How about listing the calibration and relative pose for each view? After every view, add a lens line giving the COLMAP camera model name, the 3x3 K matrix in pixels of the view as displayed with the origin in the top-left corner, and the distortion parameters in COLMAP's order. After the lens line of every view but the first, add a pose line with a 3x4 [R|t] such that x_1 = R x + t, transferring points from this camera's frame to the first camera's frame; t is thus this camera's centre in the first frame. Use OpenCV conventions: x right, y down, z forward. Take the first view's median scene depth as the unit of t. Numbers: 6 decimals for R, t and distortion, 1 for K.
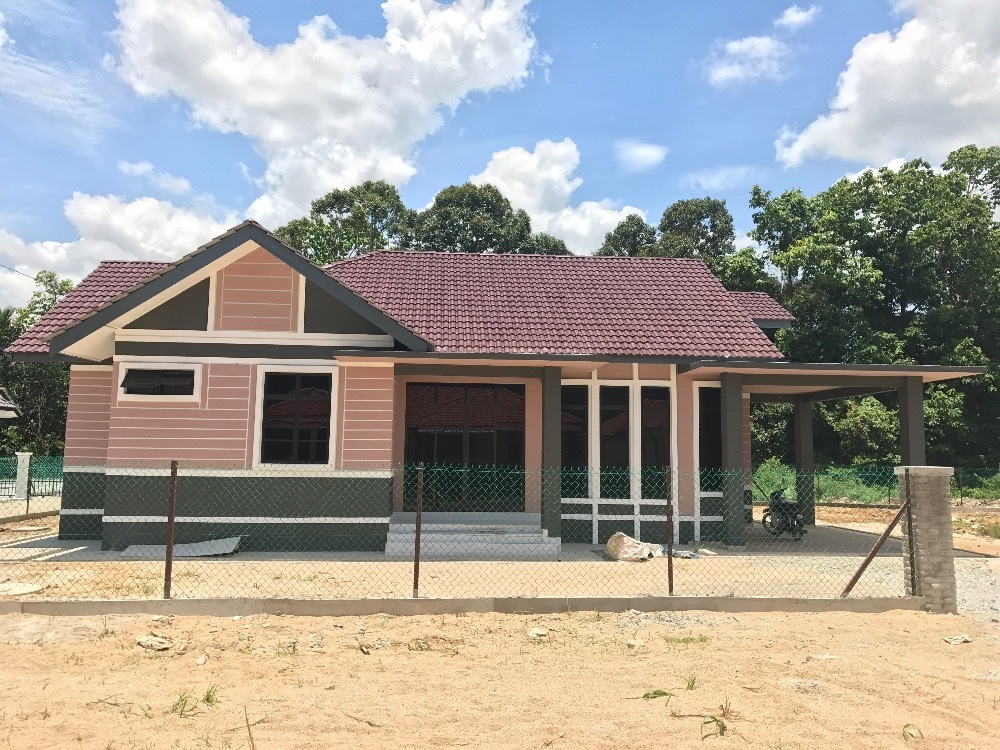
lens RADIAL K [[836.2, 0, 496.3], [0, 836.2, 370.5], [0, 0, 1]] dist [0.038944, -0.030227]
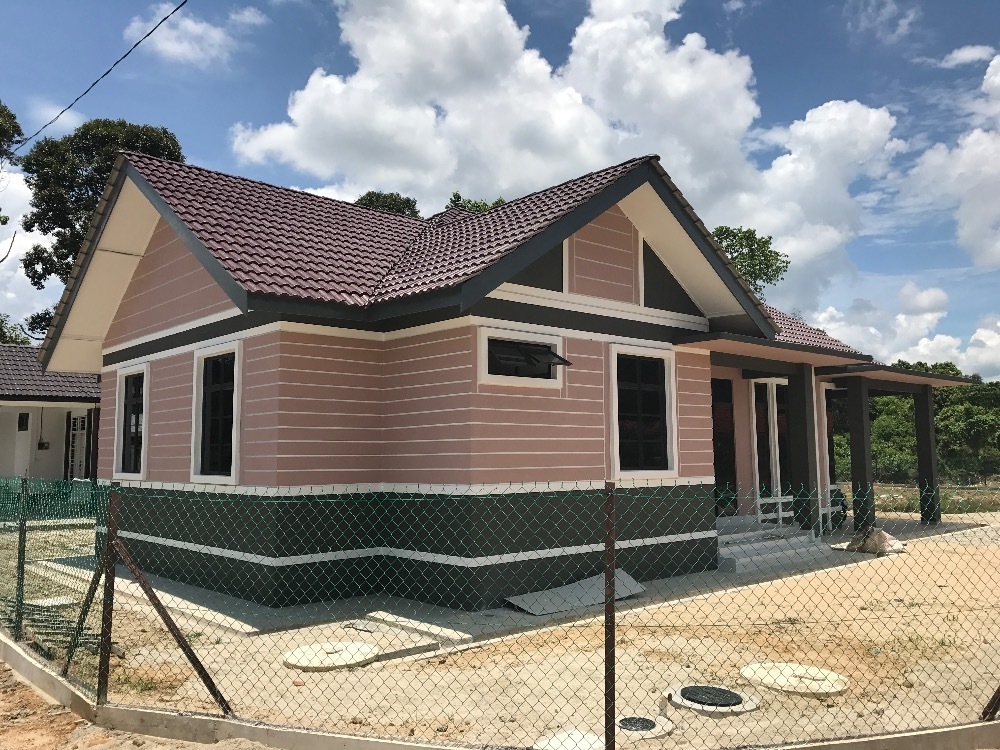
lens RADIAL K [[836.2, 0, 498.2], [0, 836.2, 373.4], [0, 0, 1]] dist [0.038944, -0.030227]
pose [[0.791703, 0.042752, 0.609409, -0.831083], [-0.048391, 0.998802, -0.007201, 0.031378], [-0.608987, -0.023789, 0.792823, 0.452176]]
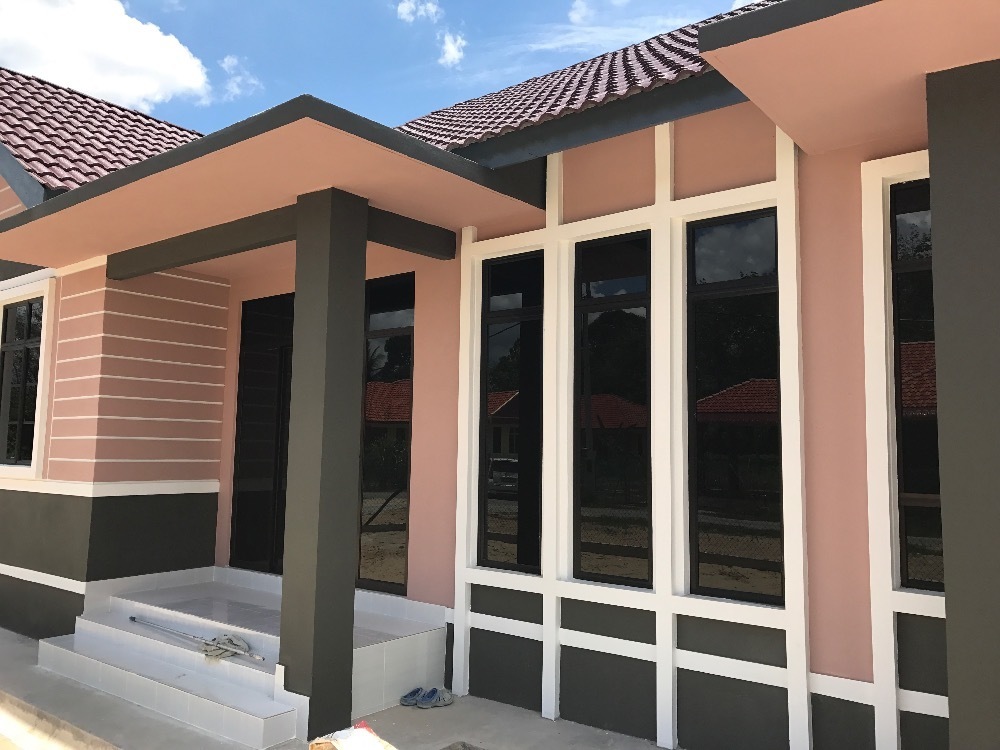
lens RADIAL K [[836.2, 0, 504.8], [0, 836.2, 382.2], [0, 0, 1]] dist [0.038944, -0.030227]
pose [[0.742930, -0.057482, -0.666897, 0.359445], [0.061389, 0.997958, -0.017629, 0.087009], [0.666549, -0.027843, 0.744941, 0.804834]]
